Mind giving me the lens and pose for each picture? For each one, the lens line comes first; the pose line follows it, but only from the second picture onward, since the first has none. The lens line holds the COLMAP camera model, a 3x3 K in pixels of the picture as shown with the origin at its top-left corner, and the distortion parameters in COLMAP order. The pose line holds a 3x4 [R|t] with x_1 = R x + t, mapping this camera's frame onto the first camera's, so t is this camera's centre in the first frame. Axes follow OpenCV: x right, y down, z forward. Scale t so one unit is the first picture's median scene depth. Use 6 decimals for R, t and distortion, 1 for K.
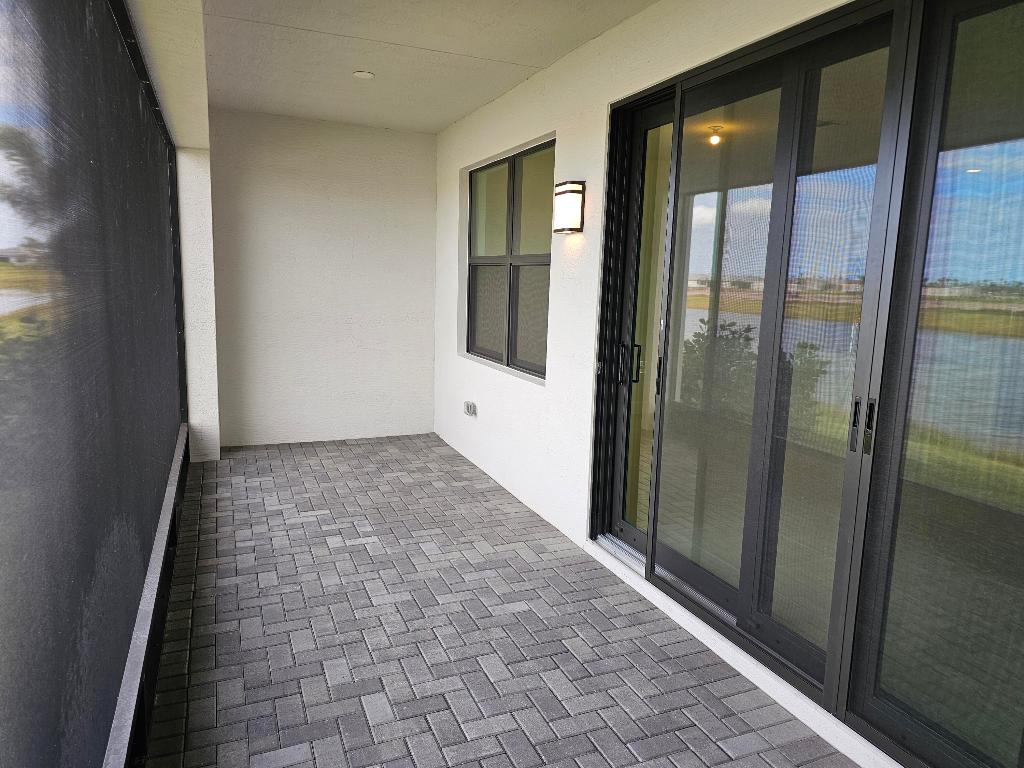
lens RADIAL K [[698.9, 0, 509.1], [0, 698.9, 381.9], [0, 0, 1]] dist [0.009169, -0.001601]
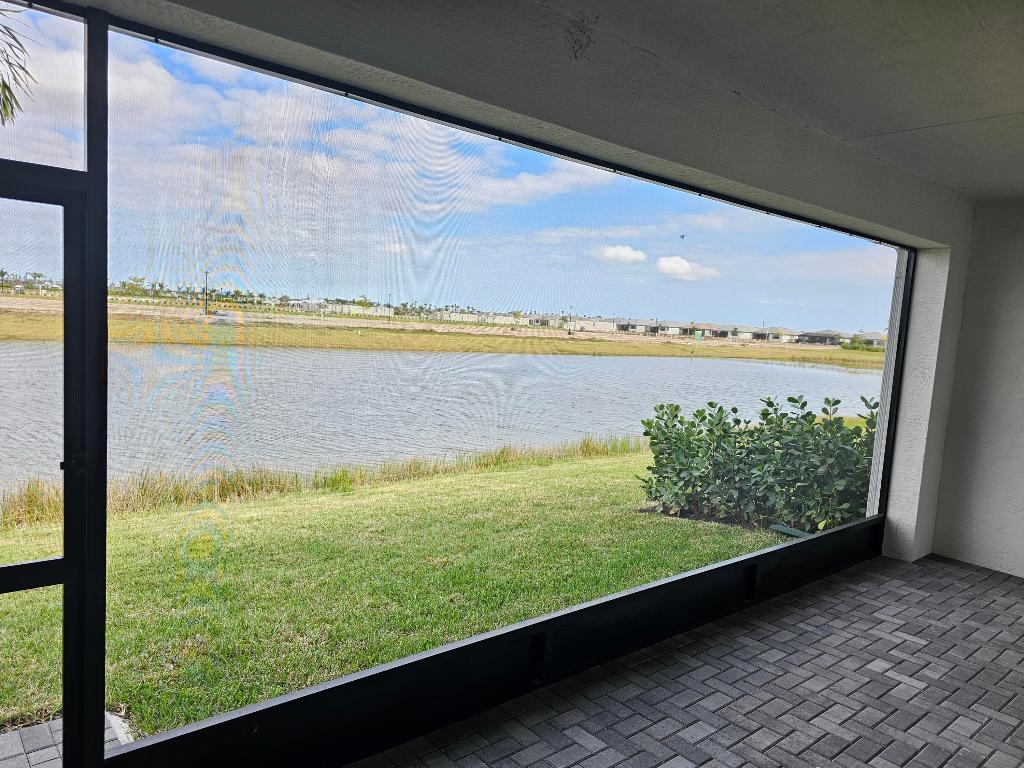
lens RADIAL K [[698.9, 0, 509.3], [0, 698.9, 383.0], [0, 0, 1]] dist [0.009169, -0.001601]
pose [[0.303777, 0.076386, -0.949676, 0.421104], [-0.197213, 0.980234, 0.015761, -0.049134], [0.932109, 0.182500, 0.312837, 0.187240]]
